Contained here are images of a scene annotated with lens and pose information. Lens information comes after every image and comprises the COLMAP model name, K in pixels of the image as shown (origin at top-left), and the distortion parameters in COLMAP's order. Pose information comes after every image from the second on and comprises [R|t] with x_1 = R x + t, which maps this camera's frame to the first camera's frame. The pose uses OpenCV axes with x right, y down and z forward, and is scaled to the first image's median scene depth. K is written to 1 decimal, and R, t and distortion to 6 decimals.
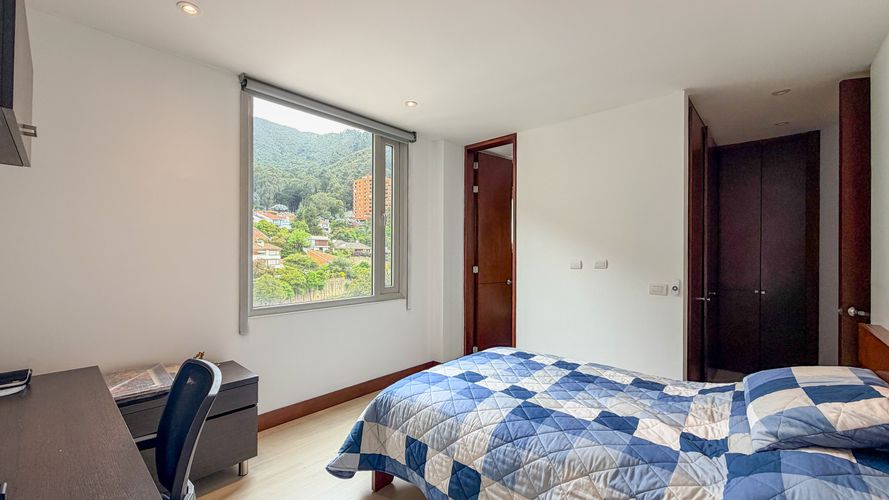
lens RADIAL K [[361.5, 0, 440.6], [0, 361.5, 255.4], [0, 0, 1]] dist [0.006804, 0.000015]
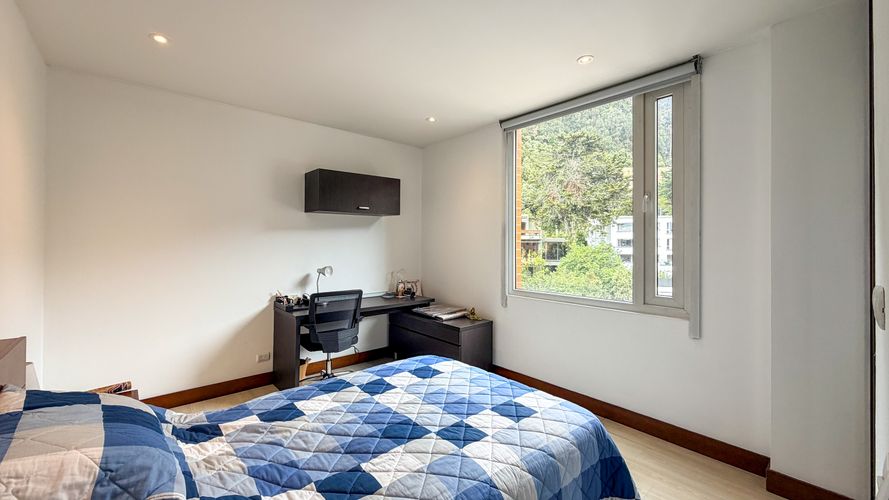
lens RADIAL K [[355.2, 0, 442.7], [0, 355.2, 247.8], [0, 0, 1]] dist [0.001381, -0.000044]
pose [[-0.118533, 0.006893, -0.992926, 0.929522], [-0.006713, 0.999947, 0.007743, -0.020307], [0.992927, 0.007583, -0.118481, 1.009423]]
